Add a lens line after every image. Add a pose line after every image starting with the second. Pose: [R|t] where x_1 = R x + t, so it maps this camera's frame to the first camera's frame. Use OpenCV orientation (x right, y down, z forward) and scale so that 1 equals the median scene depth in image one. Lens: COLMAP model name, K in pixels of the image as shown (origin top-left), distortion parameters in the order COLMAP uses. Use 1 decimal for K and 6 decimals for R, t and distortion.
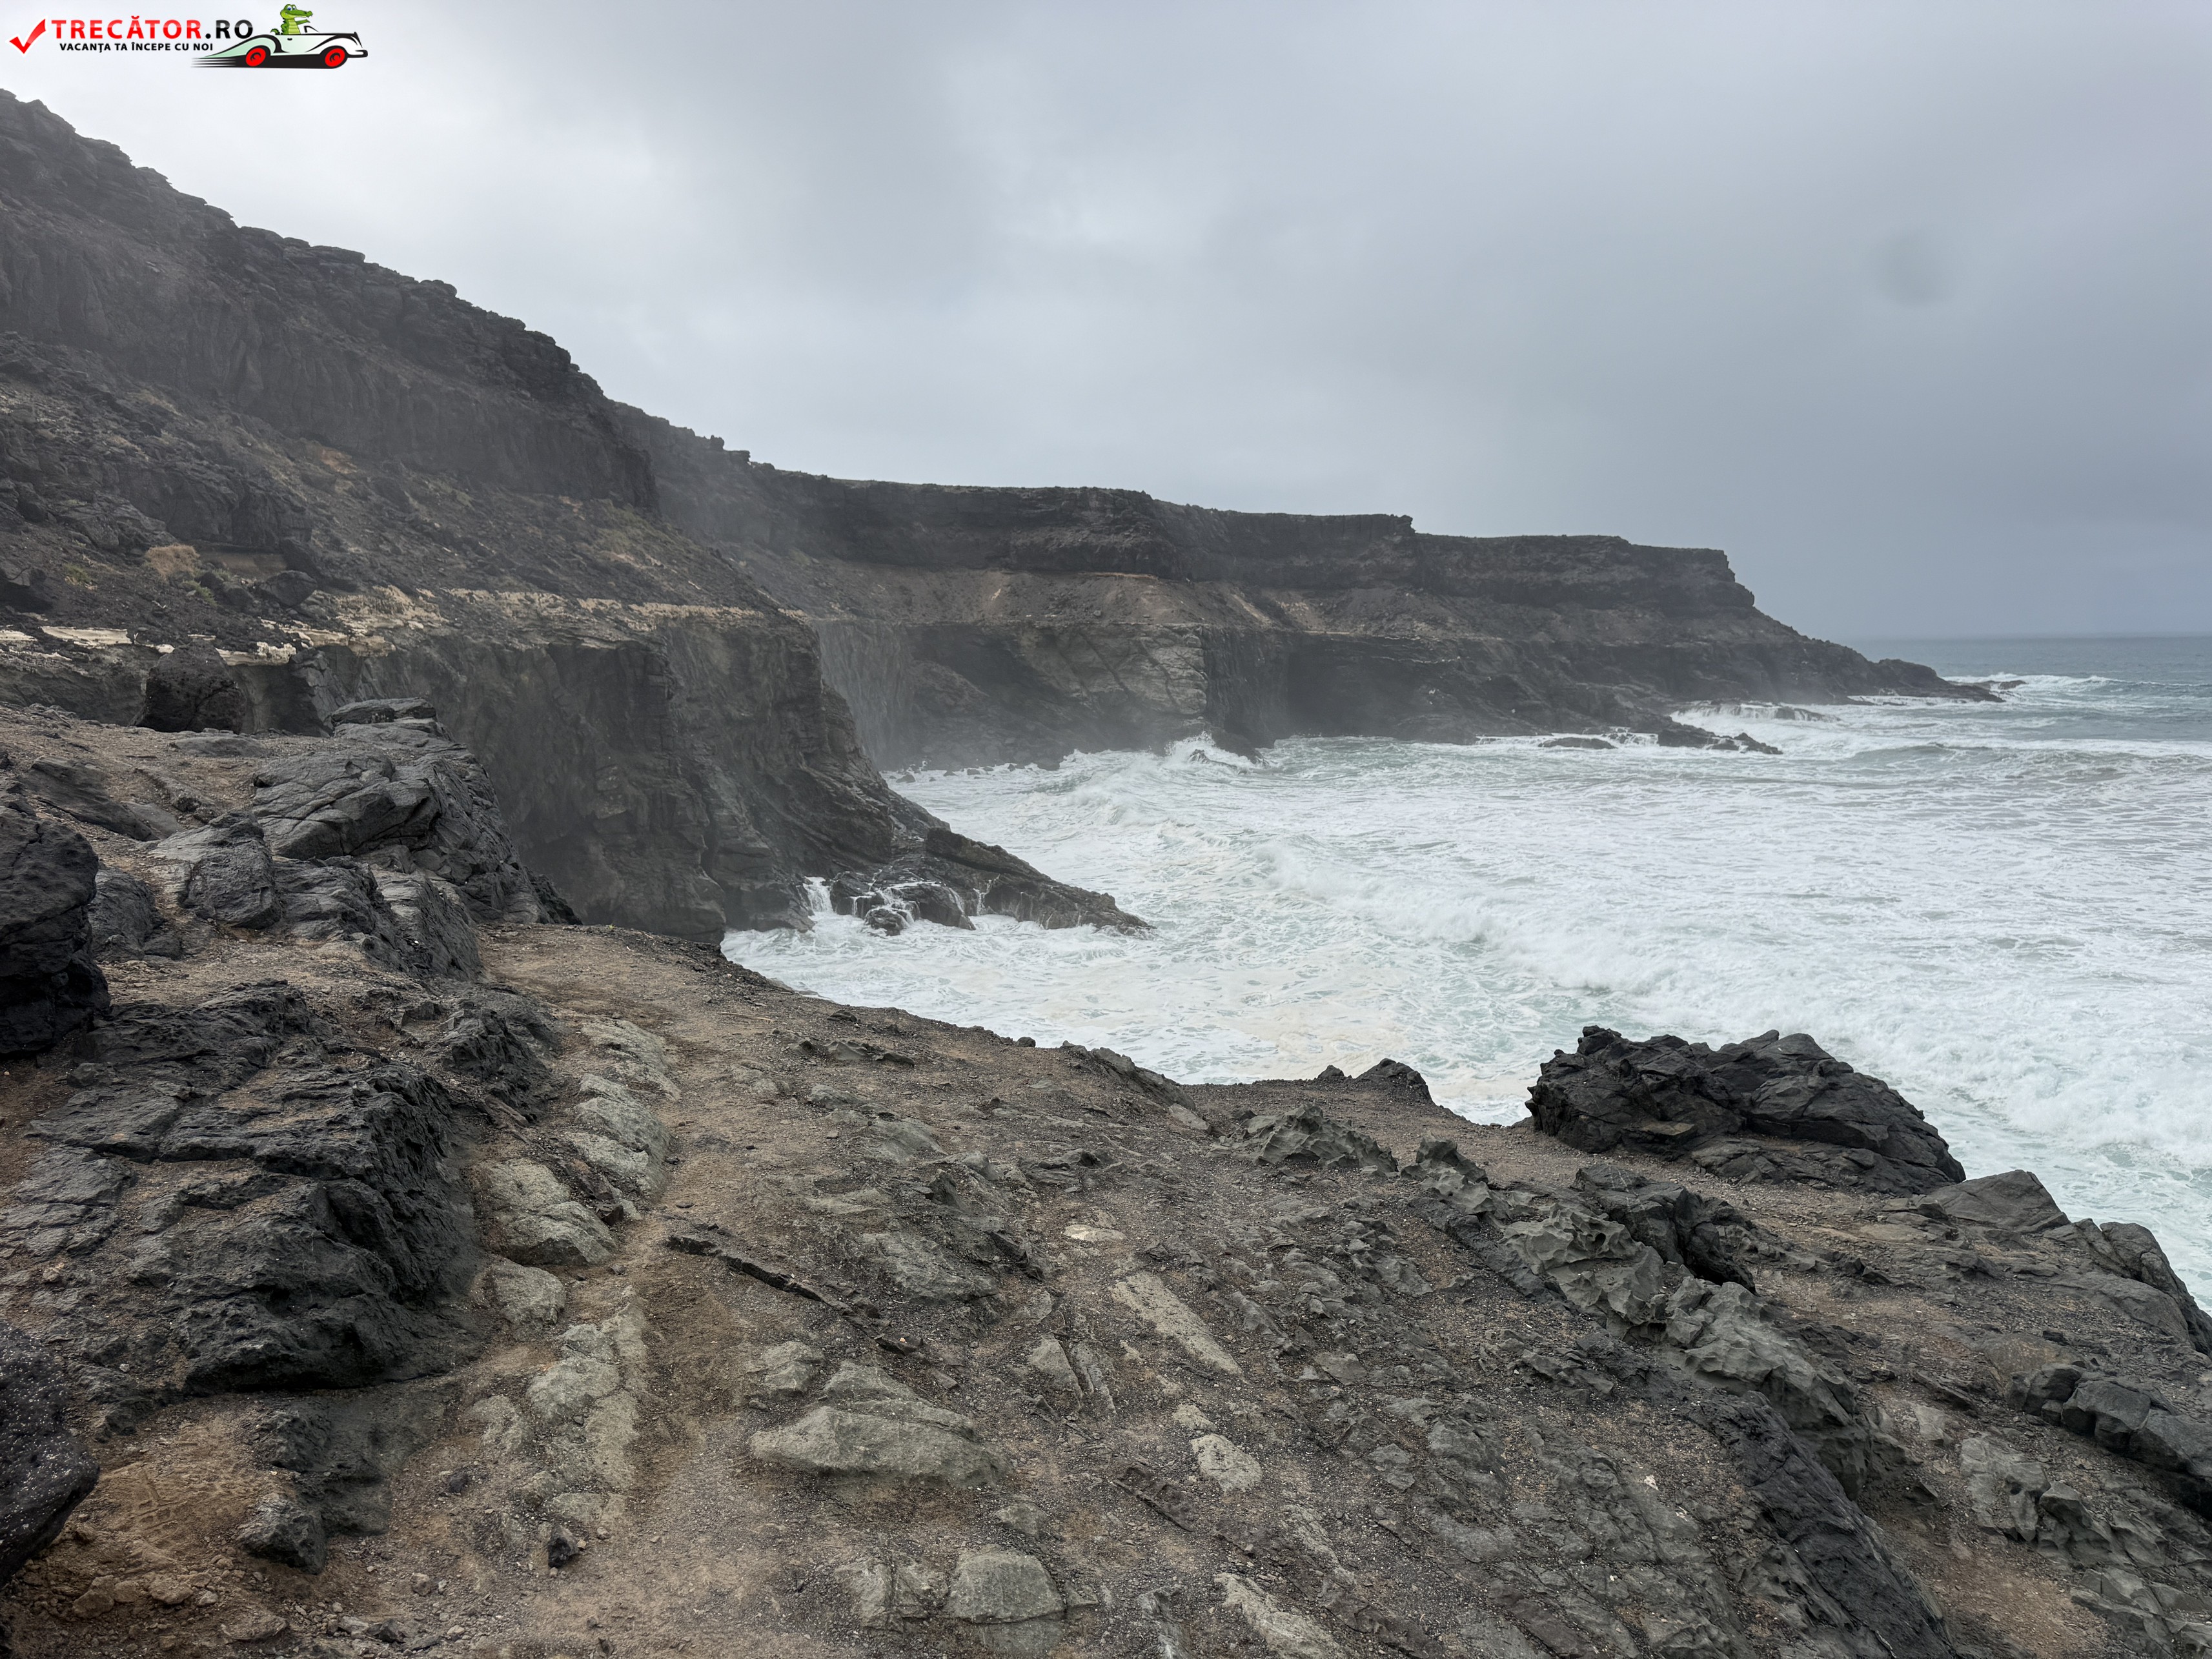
lens RADIAL K [[1544.6, 0, 1095.4], [0, 1544.6, 855.2], [0, 0, 1]] dist [0.087045, -0.099762]
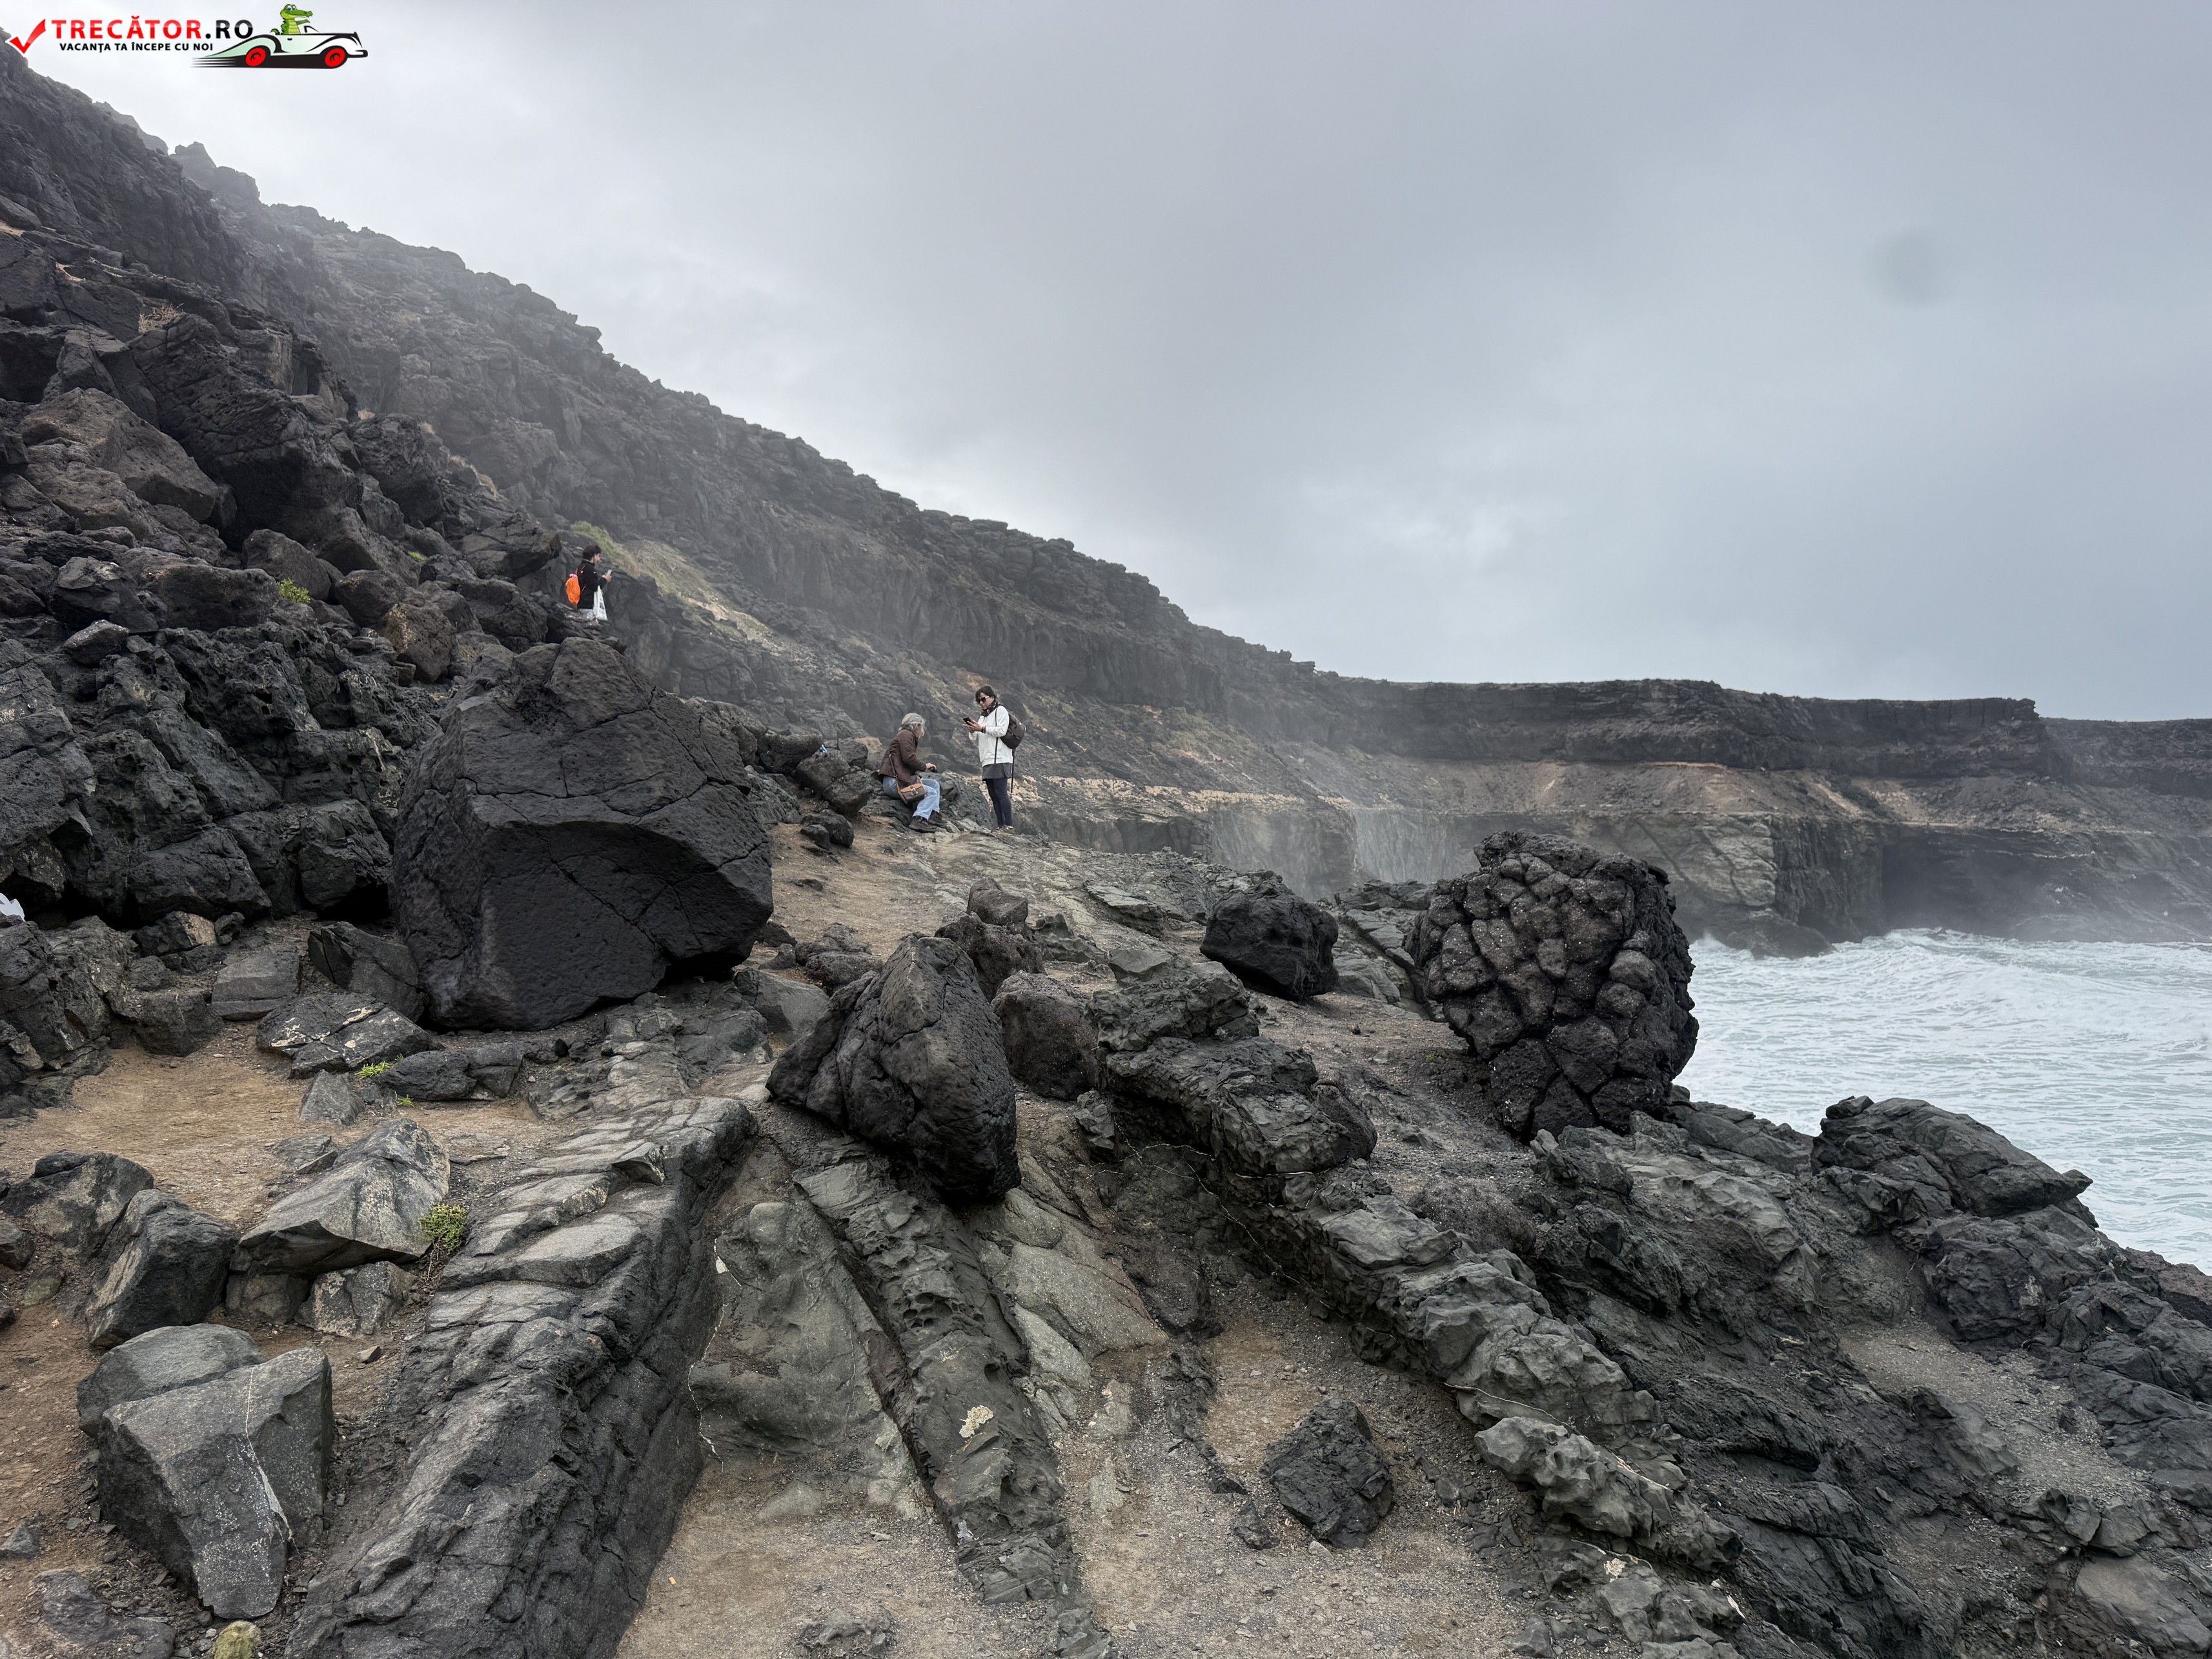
lens RADIAL K [[1544.6, 0, 1104.3], [0, 1544.6, 839.0], [0, 0, 1]] dist [0.087045, -0.099762]
pose [[0.934834, 0.003572, -0.355066, 0.046841], [-0.052347, 0.990410, -0.127856, 0.023334], [0.351204, 0.138111, 0.926057, -0.085900]]
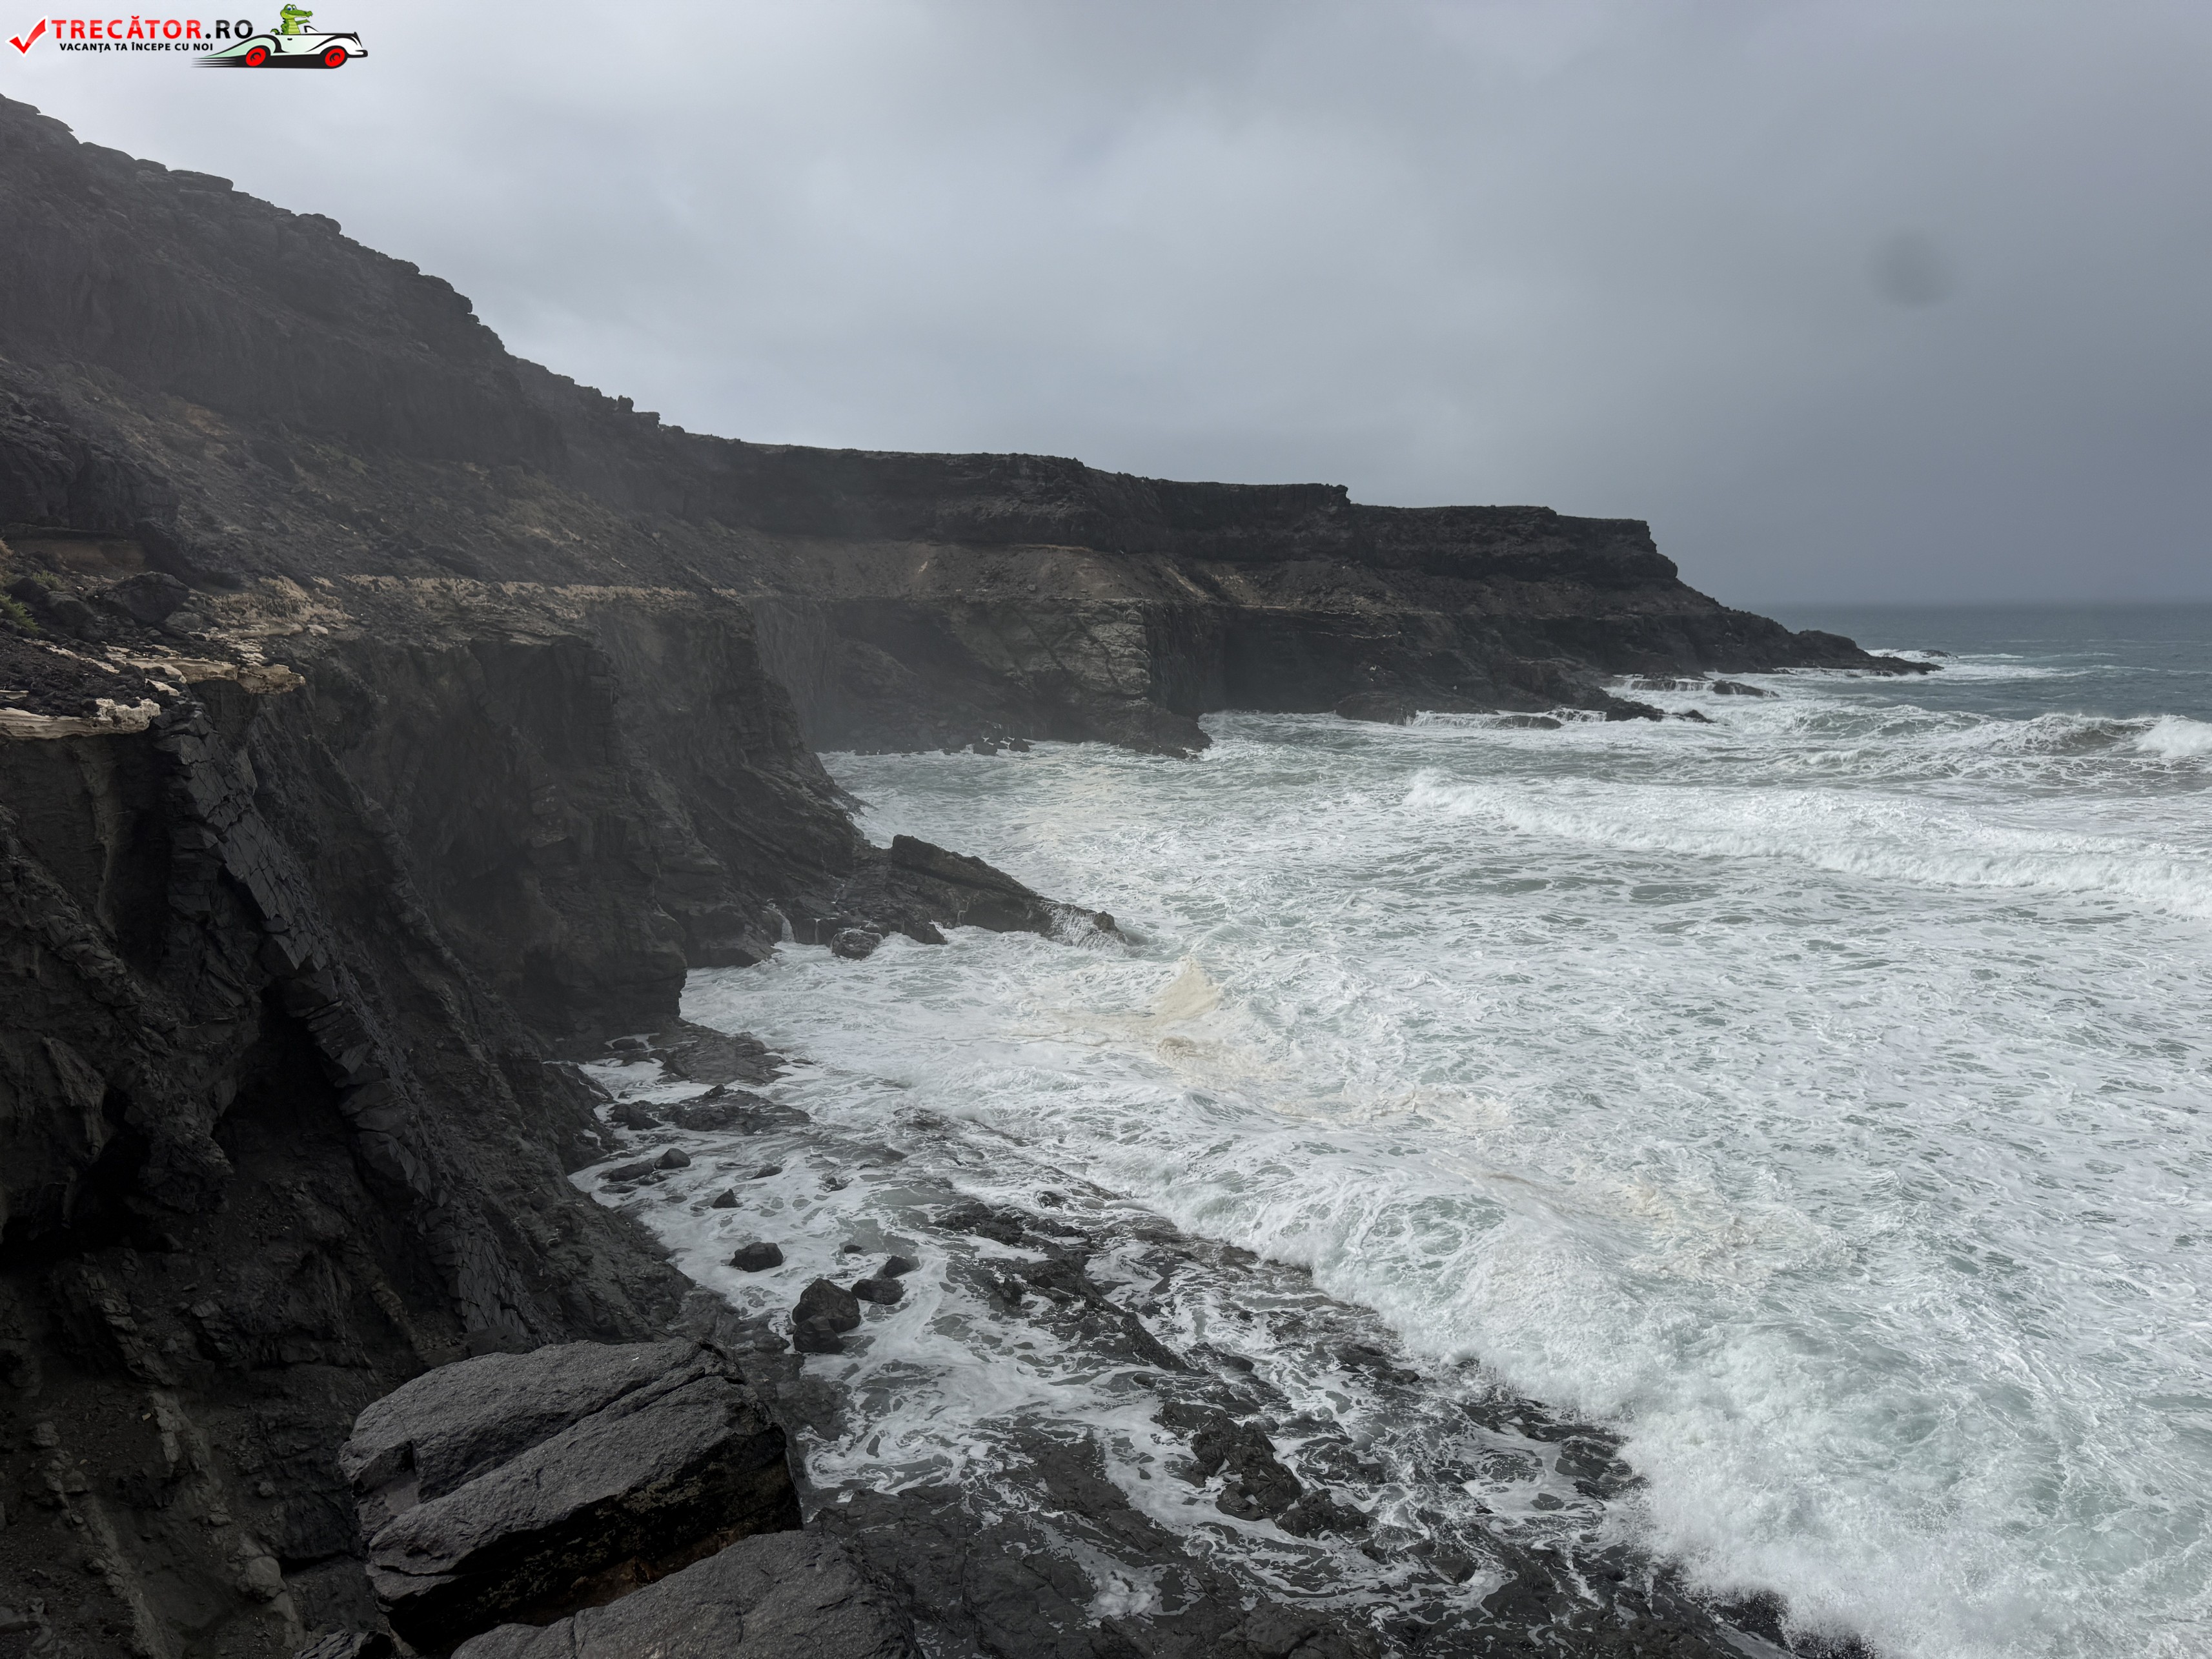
lens RADIAL K [[1544.6, 0, 1084.3], [0, 1544.6, 843.6], [0, 0, 1]] dist [0.087045, -0.099762]
pose [[0.998162, -0.011122, 0.059581, -0.045632], [0.010366, 0.999862, 0.012995, -0.021062], [-0.059717, -0.012354, 0.998139, 0.089267]]
